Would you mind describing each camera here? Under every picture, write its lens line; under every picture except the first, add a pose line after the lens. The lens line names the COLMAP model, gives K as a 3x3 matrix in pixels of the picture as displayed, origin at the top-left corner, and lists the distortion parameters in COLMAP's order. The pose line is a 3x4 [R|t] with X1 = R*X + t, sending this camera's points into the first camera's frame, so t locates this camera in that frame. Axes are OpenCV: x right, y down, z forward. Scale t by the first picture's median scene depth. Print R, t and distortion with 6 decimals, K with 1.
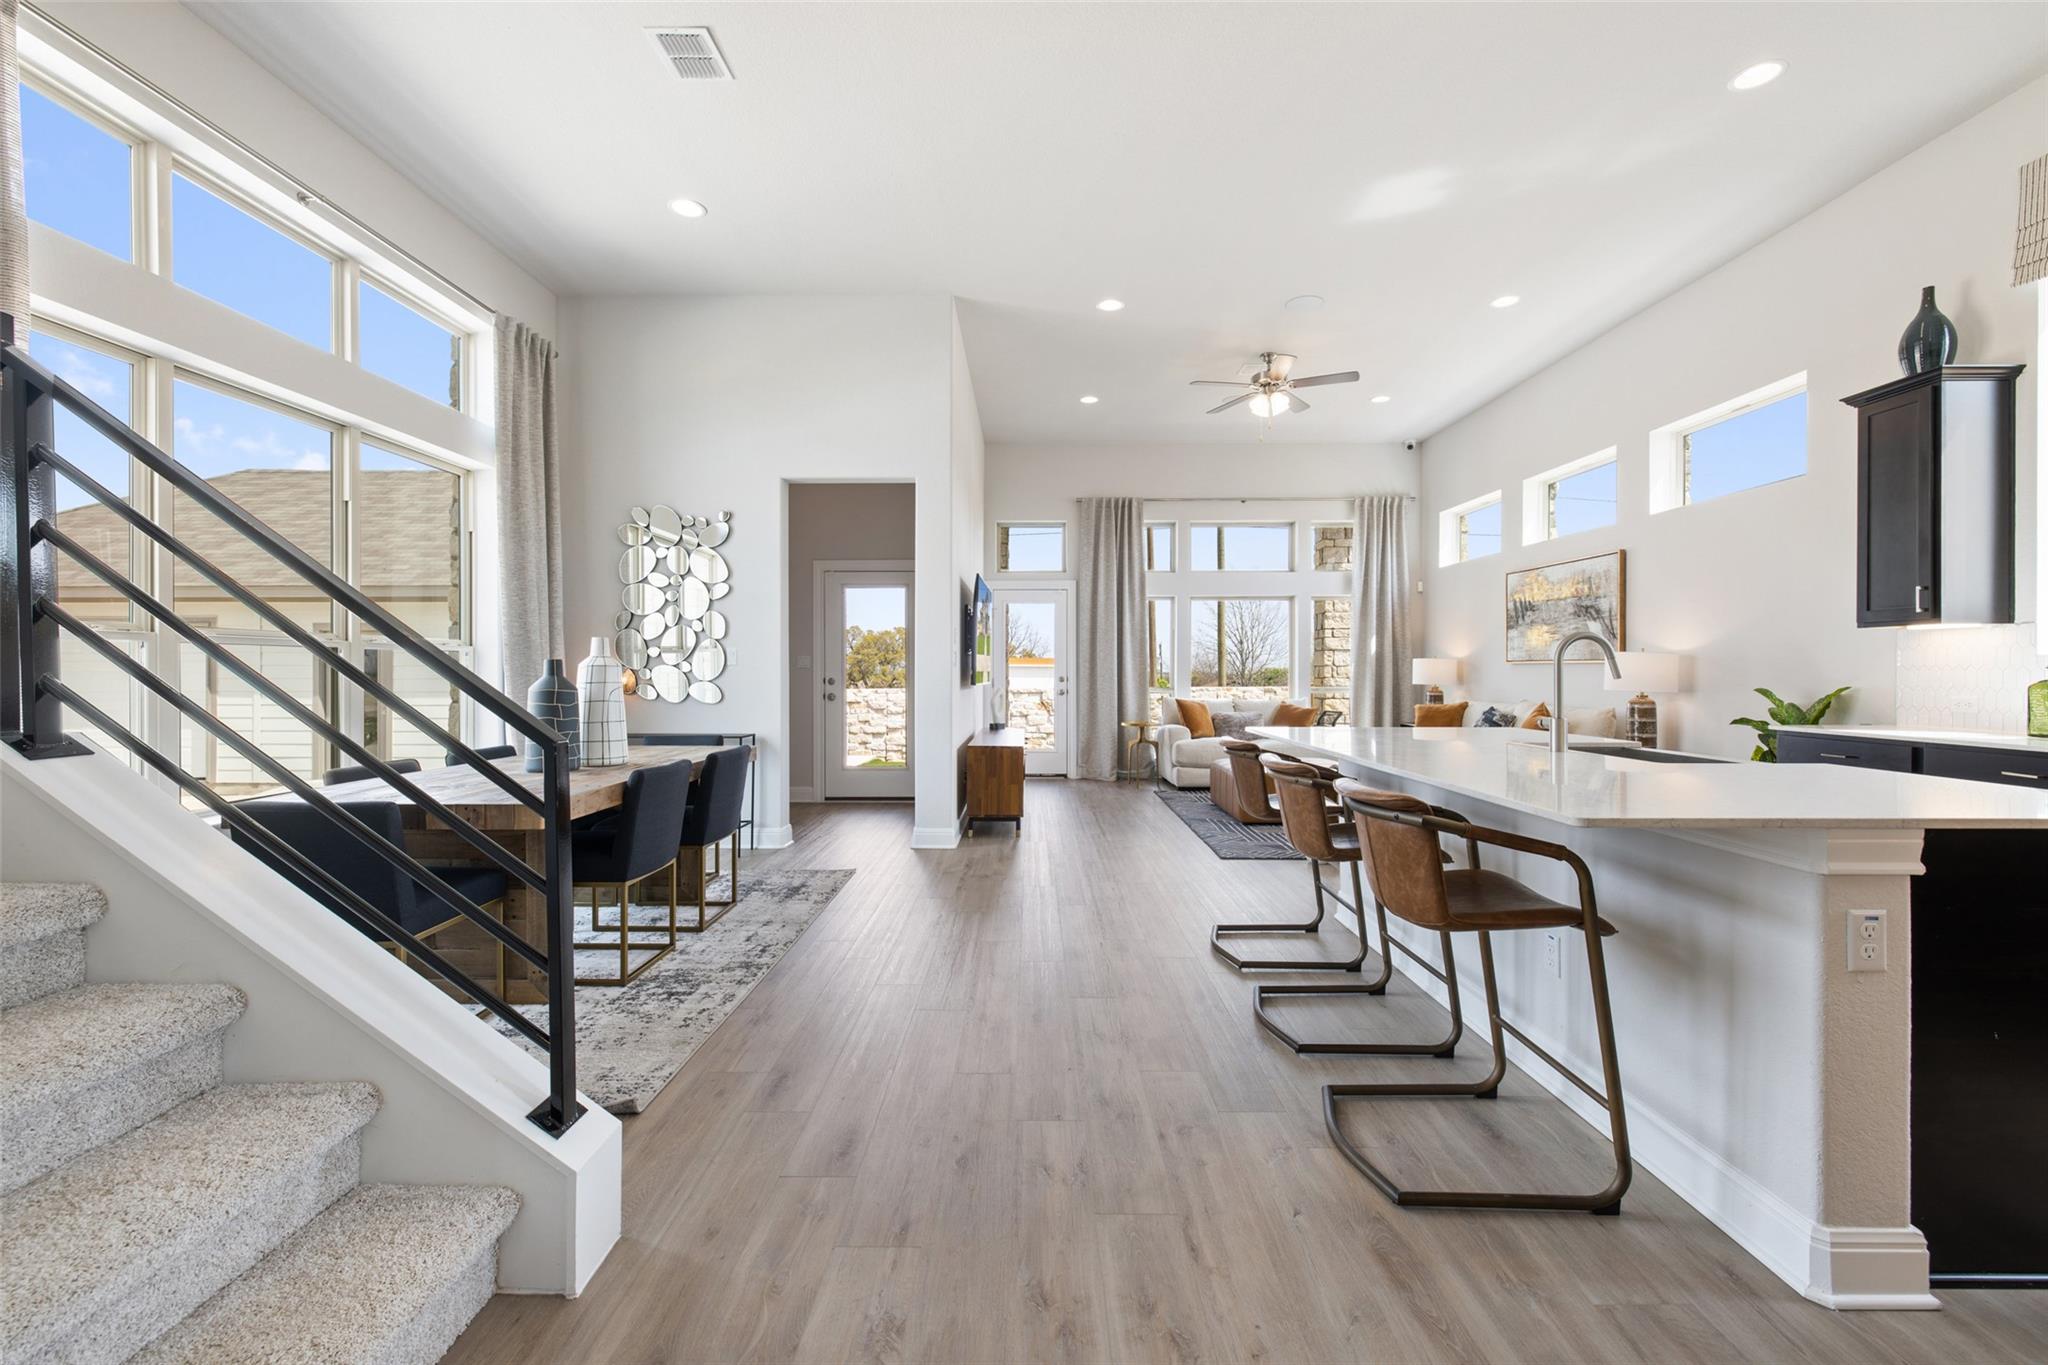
lens RADIAL K [[859.6, 0, 1023.2], [0, 859.6, 677.0], [0, 0, 1]] dist [-0.004171, -0.000002]
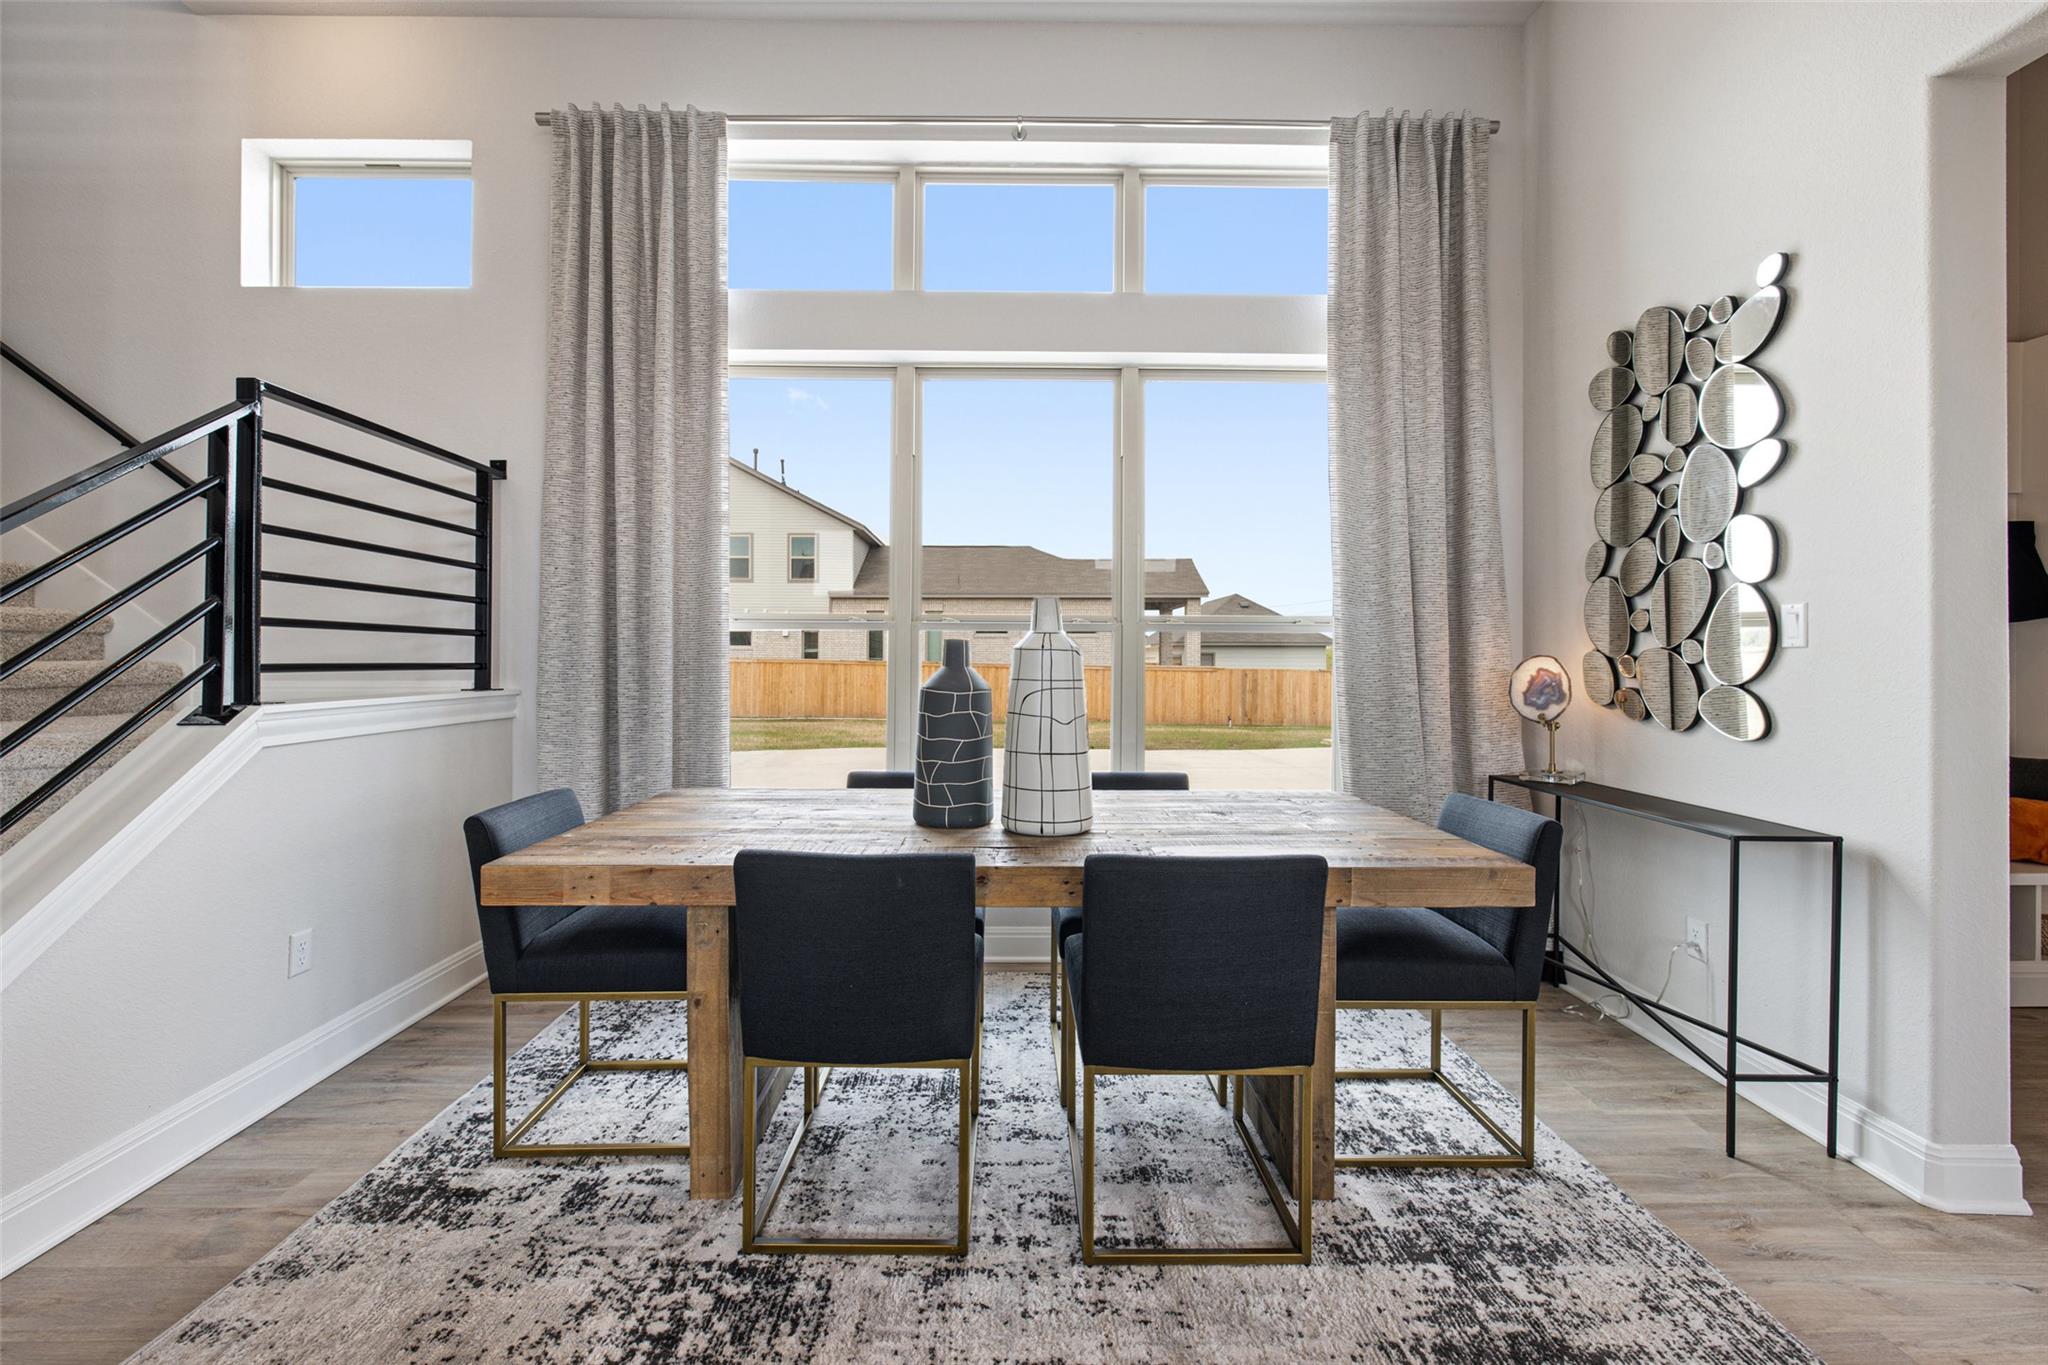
lens RADIAL K [[859.6, 0, 1019.9], [0, 859.6, 653.5], [0, 0, 1]] dist [-0.004171, -0.000002]
pose [[0.020191, -0.003109, -0.999791, 0.037723], [-0.011163, 0.999932, -0.003335, -0.005765], [0.999734, 0.011228, 0.020154, 0.623069]]
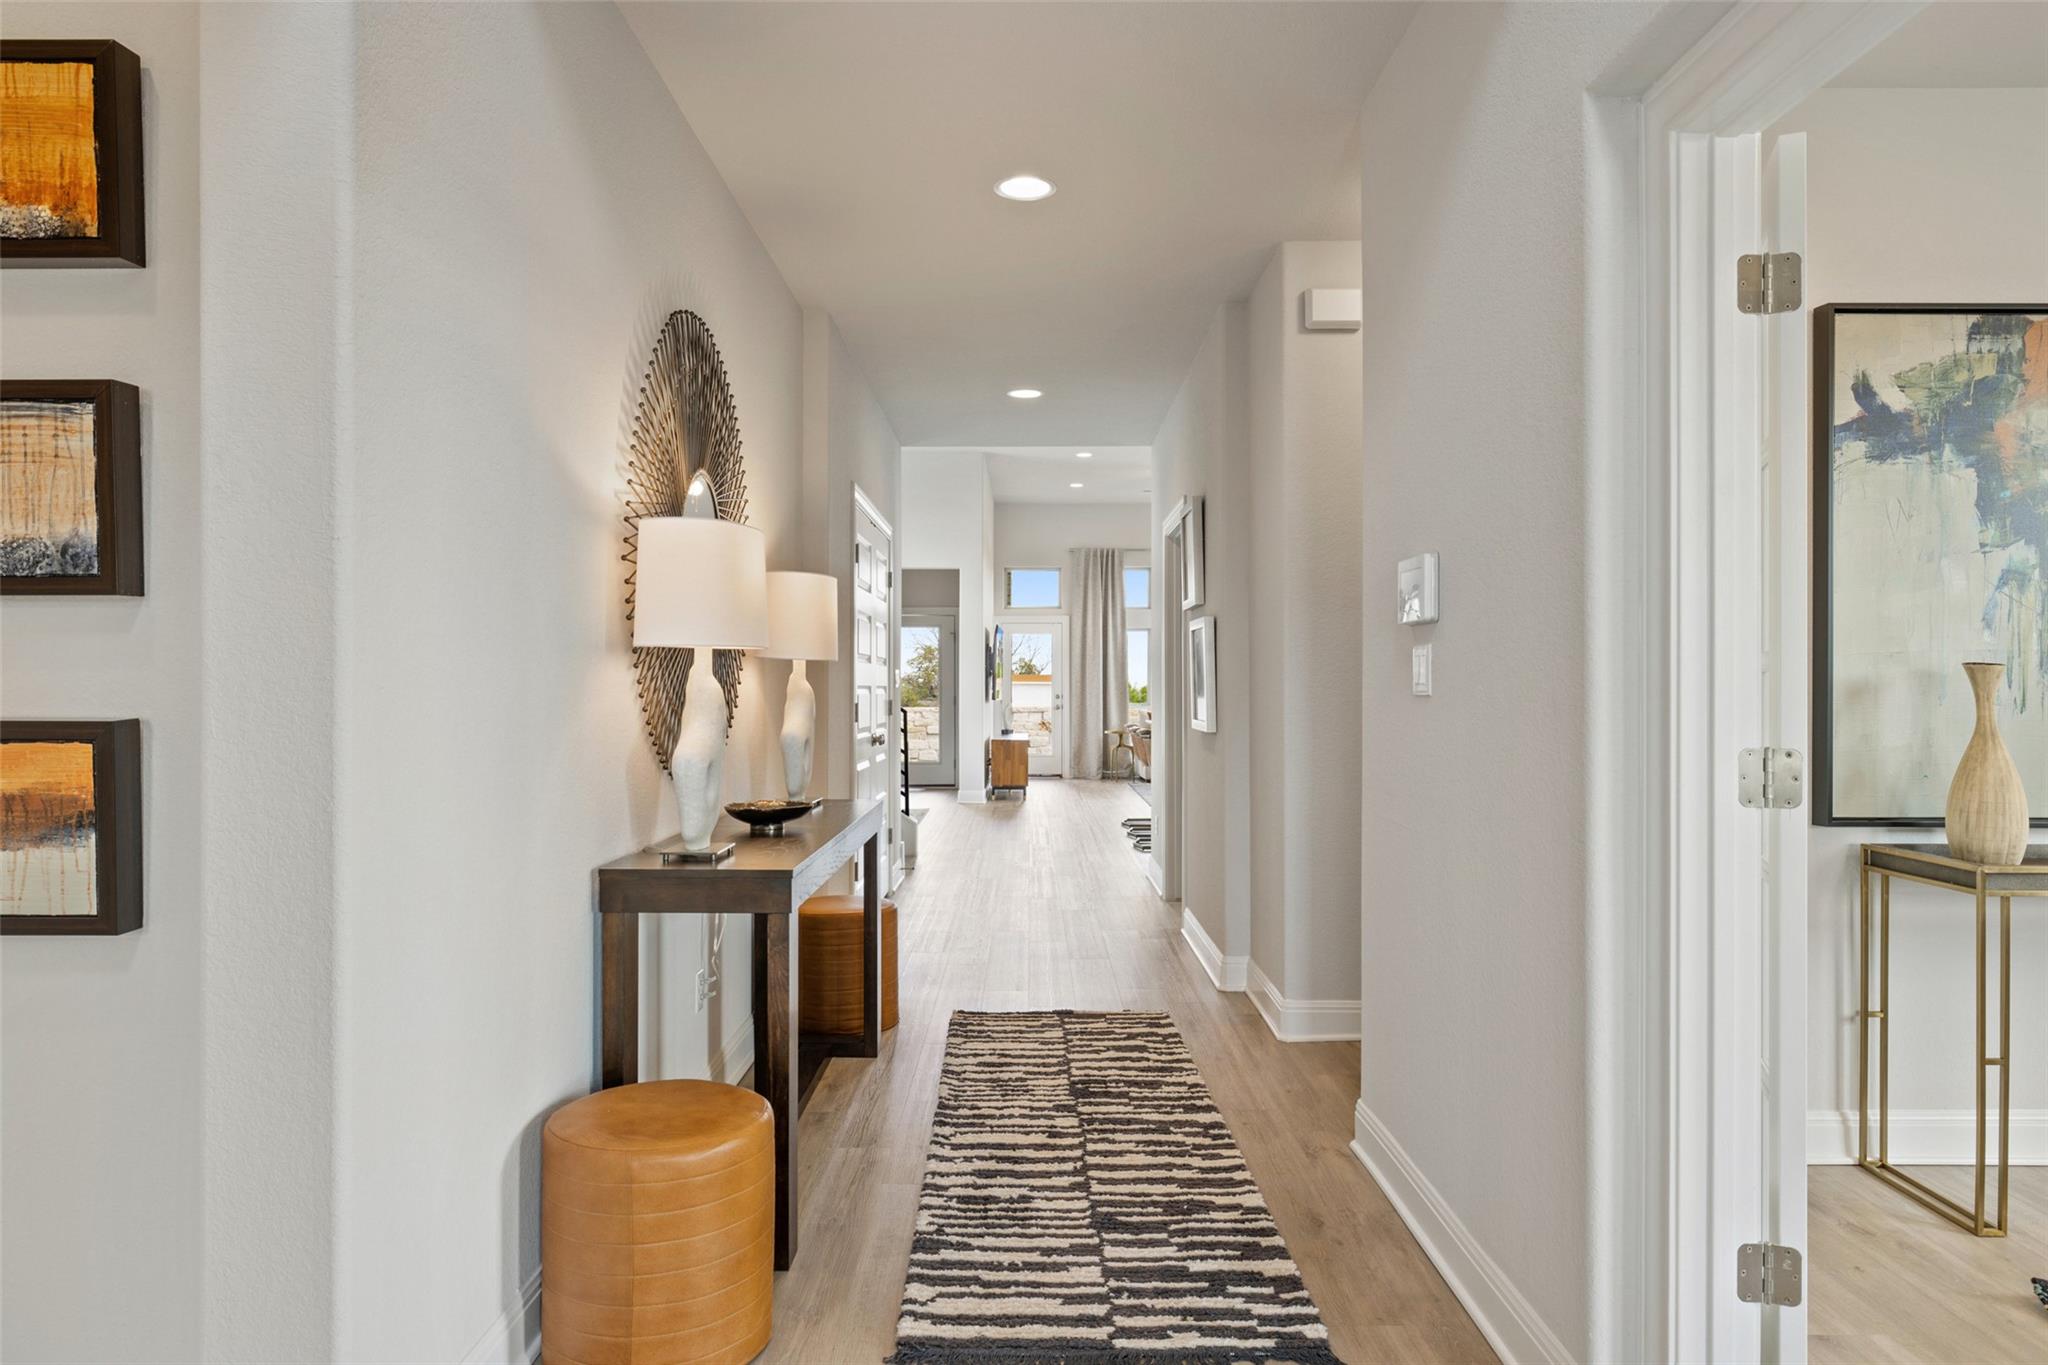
lens RADIAL K [[1298.2, 0, 1024.3], [0, 1298.2, 685.6], [0, 0, 1]] dist [0.000004, 0.000000]
pose [[0.999979, 0.000809, 0.006354, -0.022206], [-0.000756, 0.999965, -0.008282, 0.004785], [-0.006360, 0.008277, 0.999946, -1.281391]]
